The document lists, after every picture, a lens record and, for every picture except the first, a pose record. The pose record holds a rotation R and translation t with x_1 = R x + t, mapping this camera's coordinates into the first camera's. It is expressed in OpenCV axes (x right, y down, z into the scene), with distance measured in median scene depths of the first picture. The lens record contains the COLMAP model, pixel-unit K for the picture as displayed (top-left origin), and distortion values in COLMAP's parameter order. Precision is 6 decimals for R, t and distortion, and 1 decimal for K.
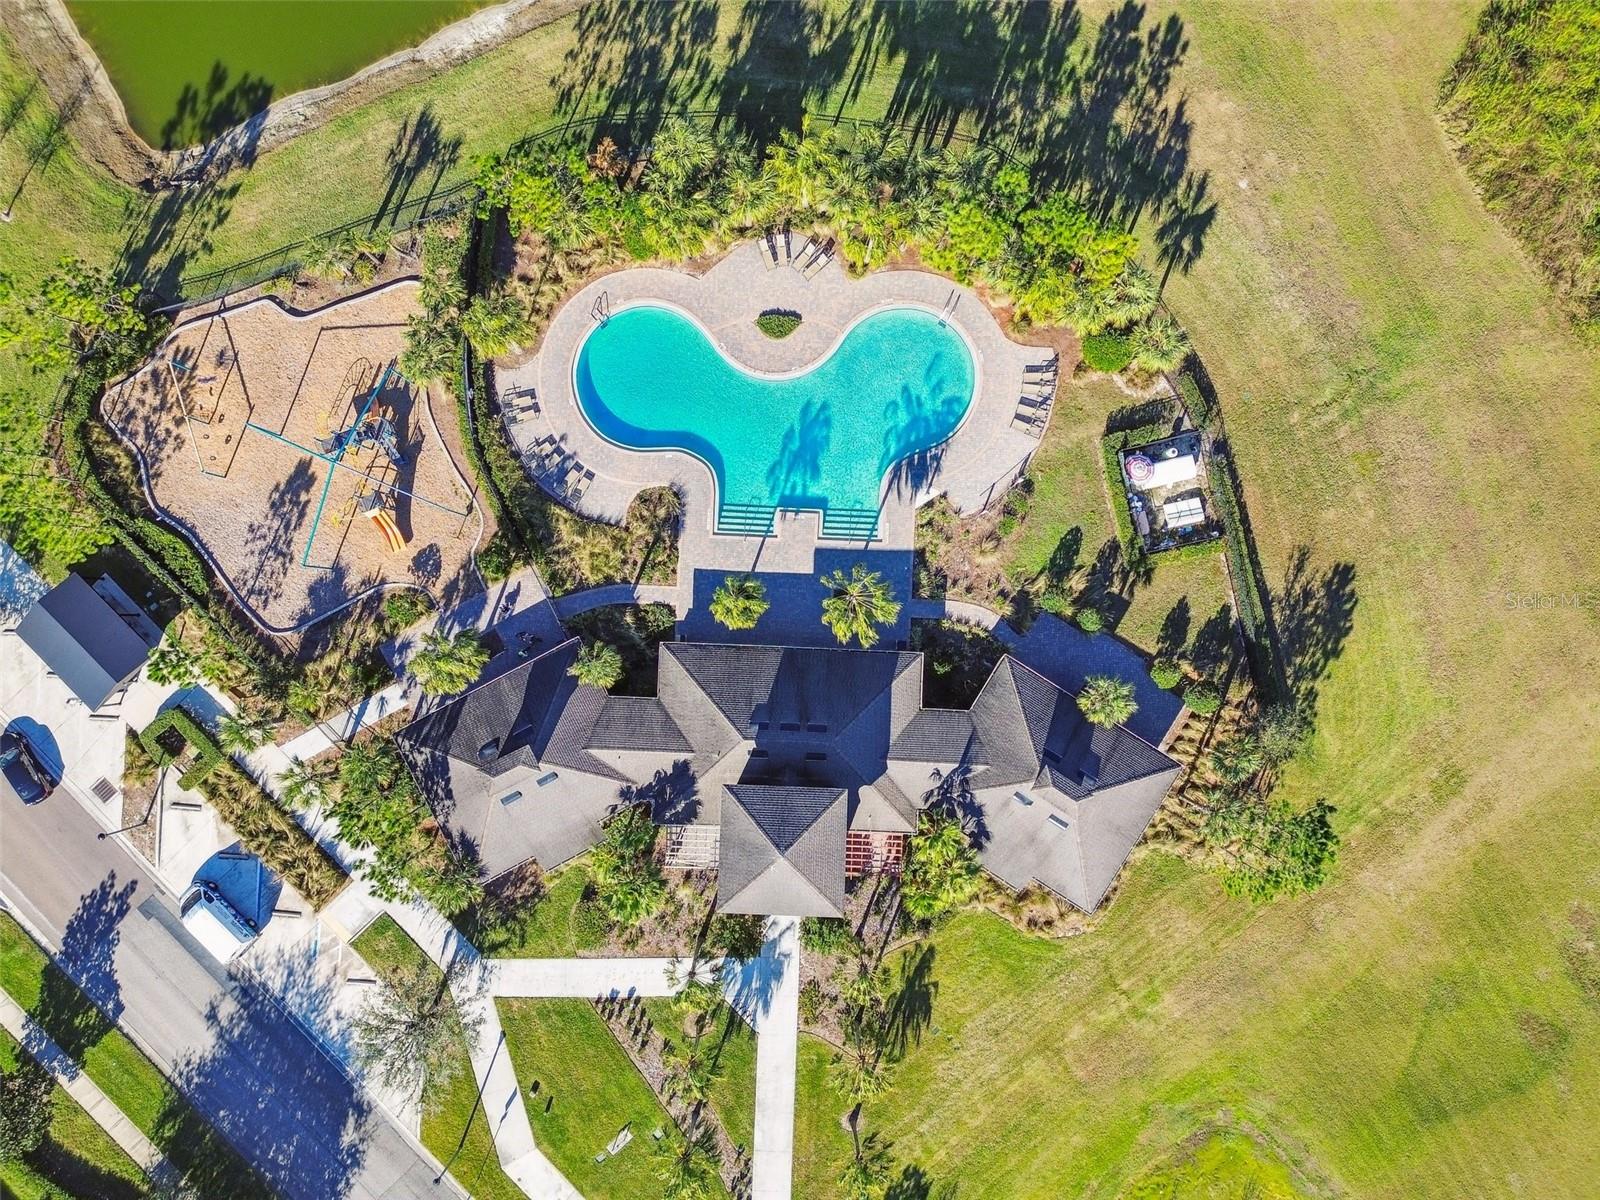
lens RADIAL K [[1159.2, 0, 806.5], [0, 1159.2, 588.6], [0, 0, 1]] dist [0.068370, -0.063951]
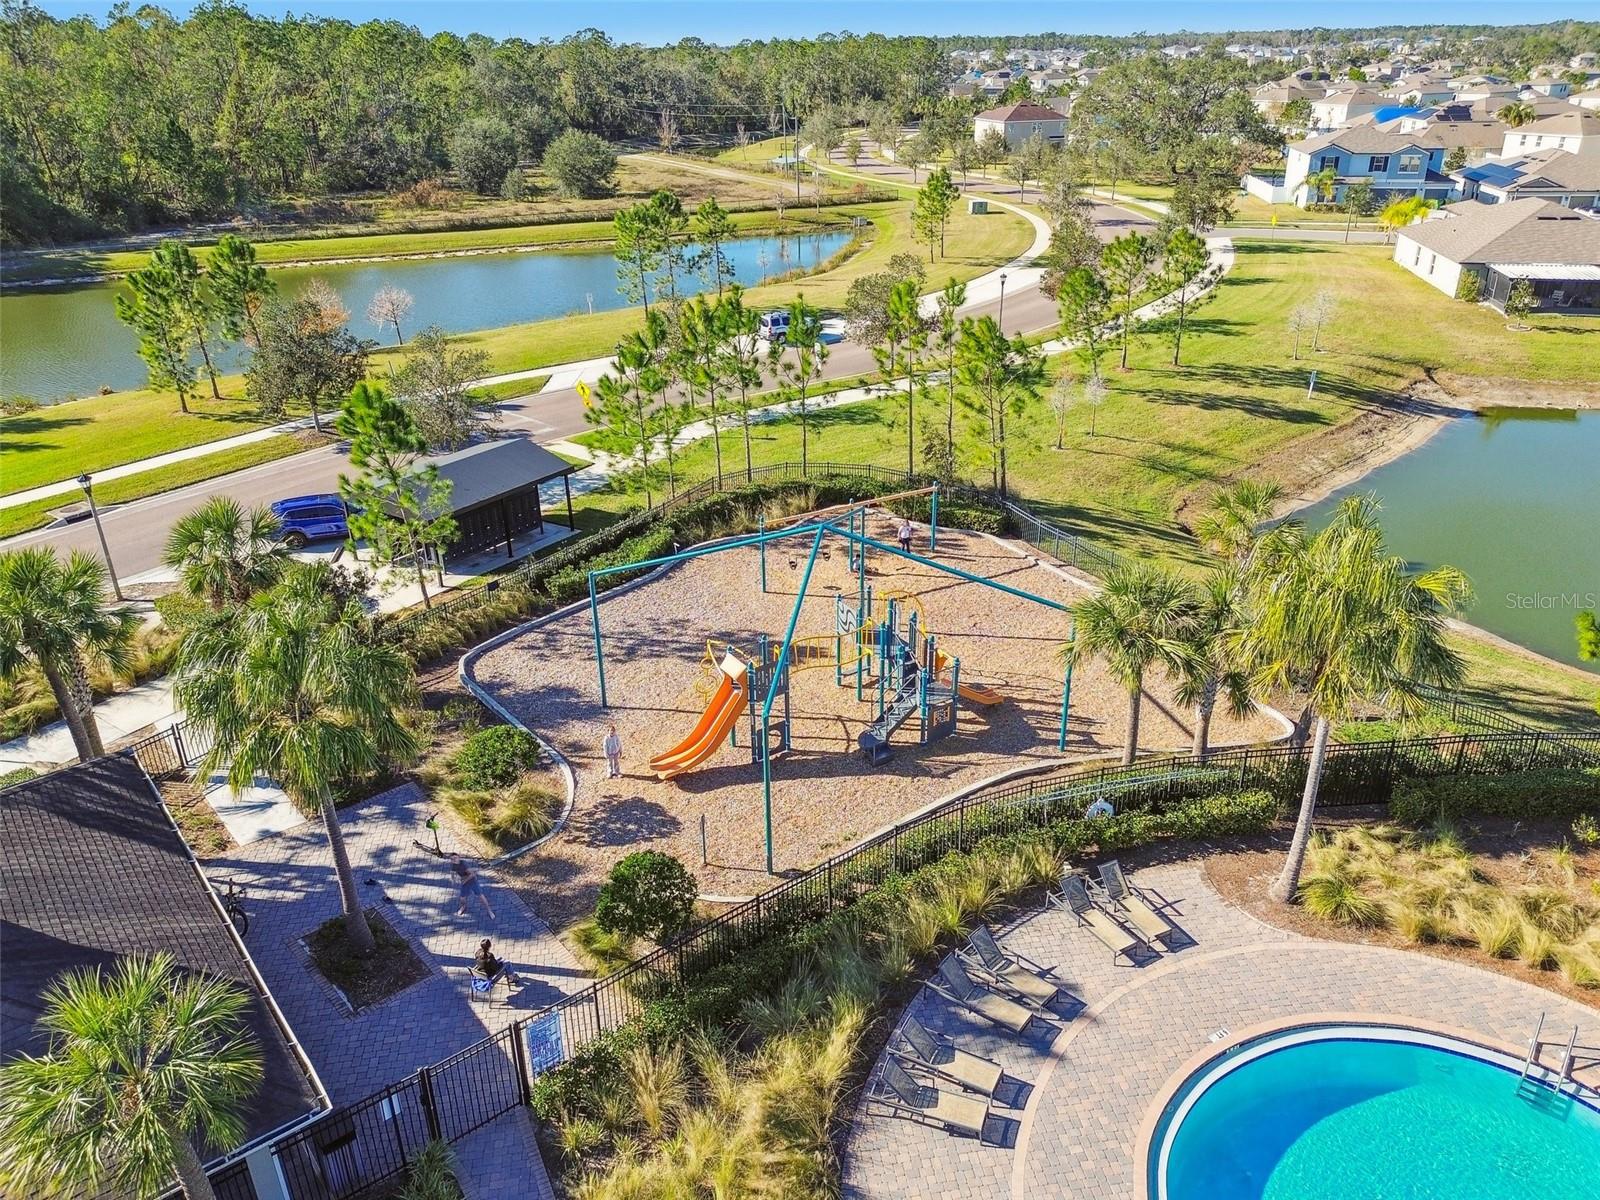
lens RADIAL K [[1159.2, 0, 803.5], [0, 1159.2, 597.6], [0, 0, 1]] dist [0.068370, -0.063951]
pose [[0.196293, 0.407964, -0.891647, -0.006093], [-0.980229, 0.104751, -0.167866, -0.021565], [0.024917, 0.906969, 0.420460, 0.774993]]
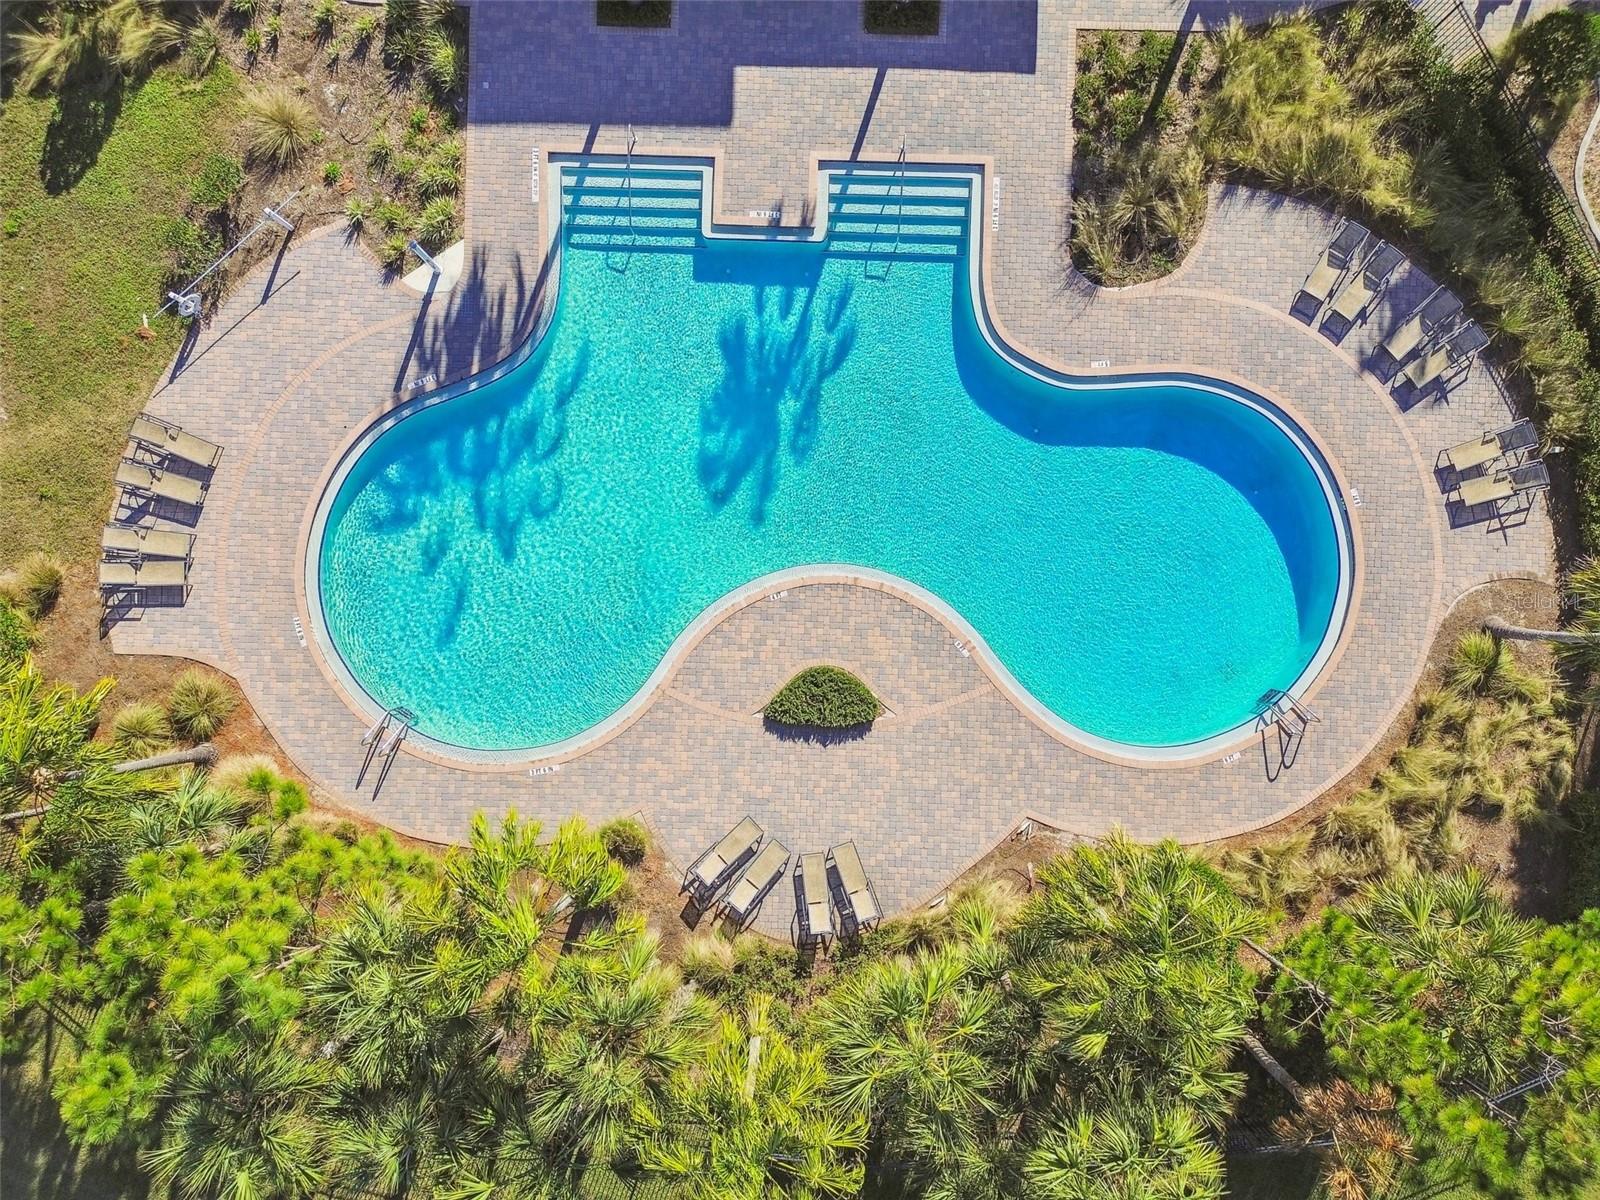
lens RADIAL K [[1159.2, 0, 808.5], [0, 1159.2, 614.0], [0, 0, 1]] dist [0.068370, -0.063951]
pose [[-0.999925, 0.012223, -0.001115, -0.019188], [-0.012253, -0.999372, 0.033251, -0.210467], [-0.000708, 0.033262, 0.999446, 0.610985]]
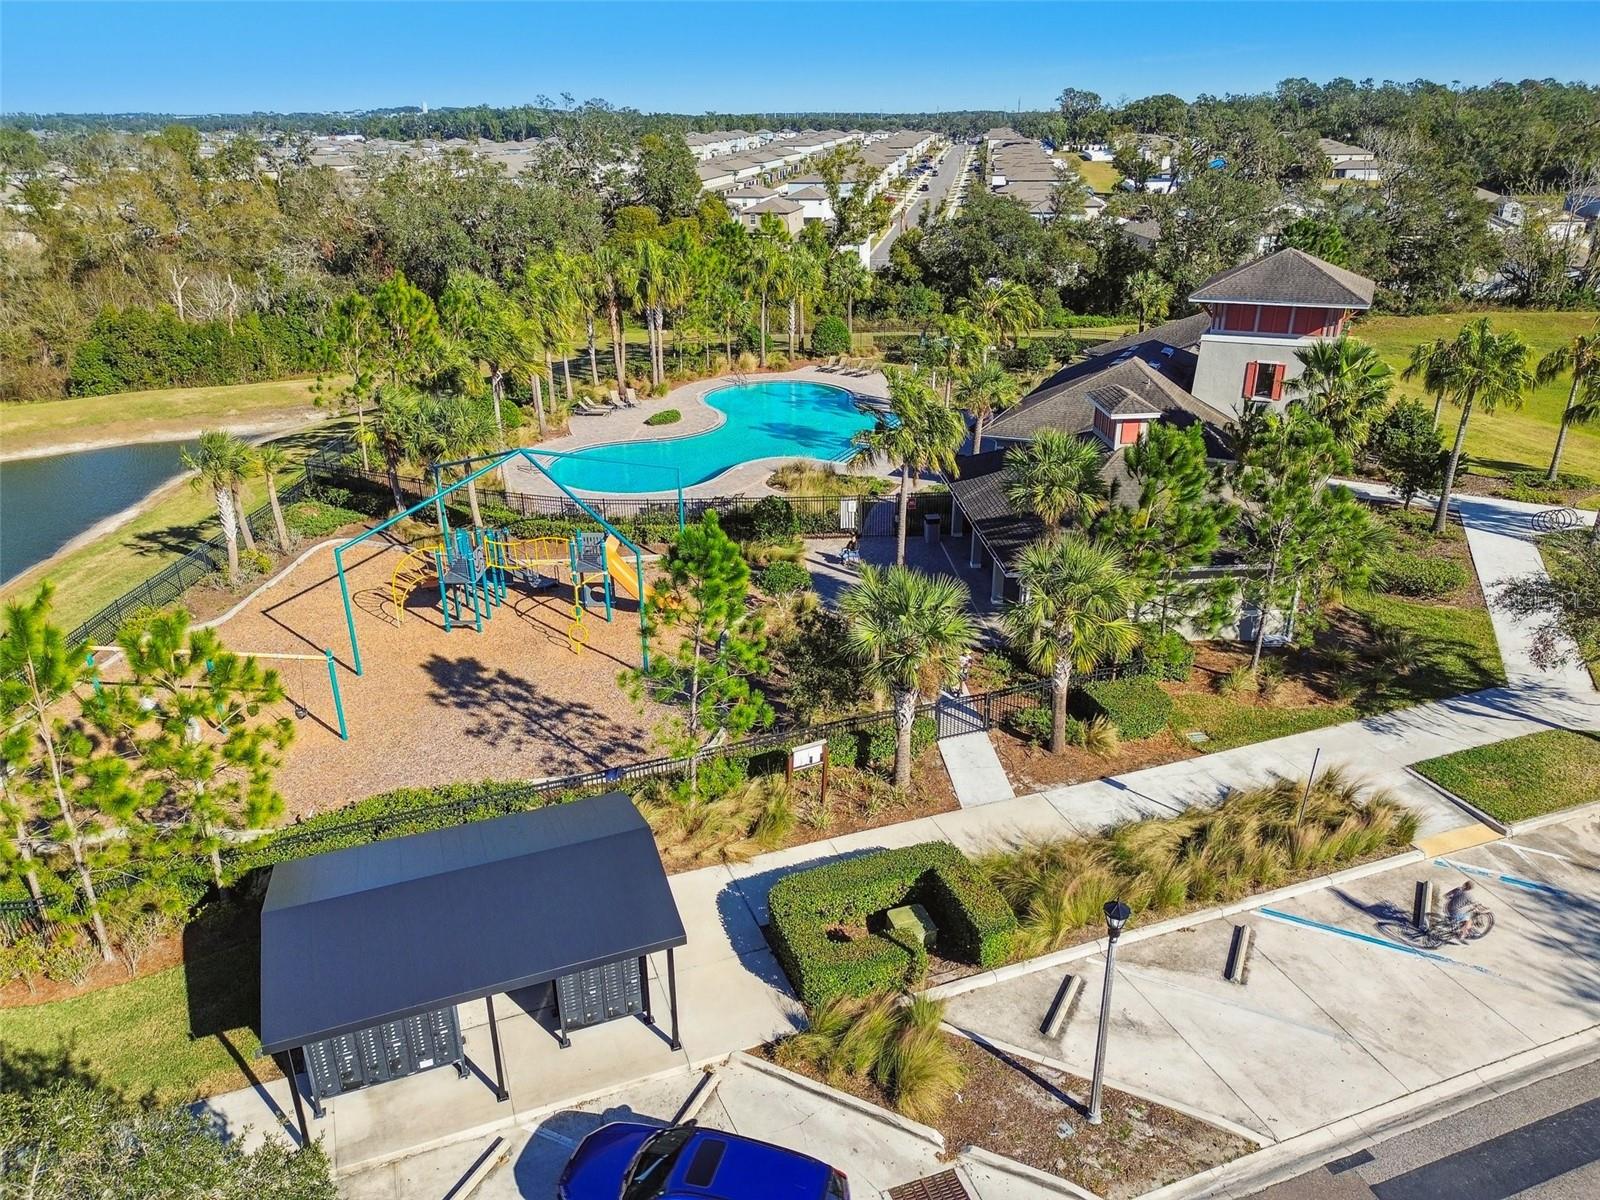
lens RADIAL K [[1159.2, 0, 802.2], [0, 1159.2, 596.5], [0, 0, 1]] dist [0.068370, -0.063951]
pose [[0.404518, -0.356428, 0.842214, -0.781380], [0.914527, 0.160004, -0.371536, 0.222210], [-0.002332, 0.920520, 0.390688, 0.776117]]
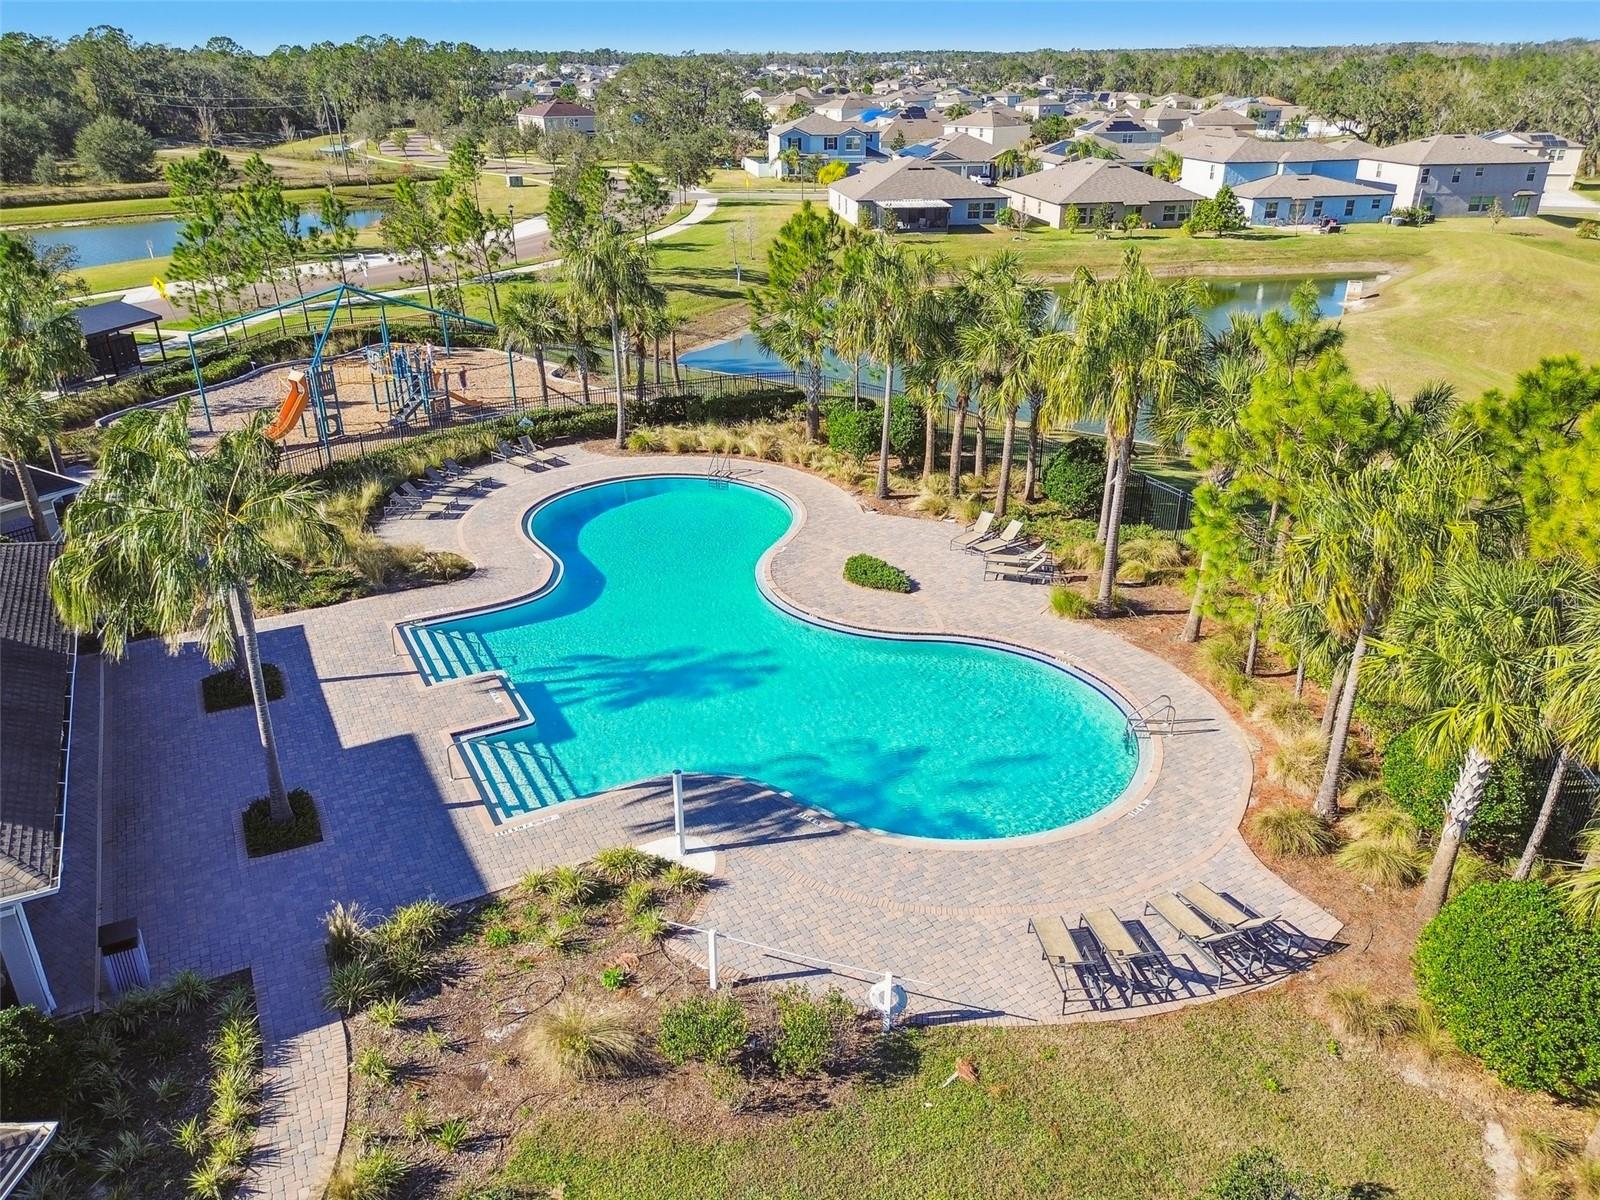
lens RADIAL K [[1159.2, 0, 803.5], [0, 1159.2, 602.4], [0, 0, 1]] dist [0.068370, -0.063951]
pose [[0.506446, 0.353534, -0.786464, 0.342970], [-0.862129, 0.224195, -0.454389, 0.018823], [0.015679, 0.908158, 0.418335, 0.809393]]
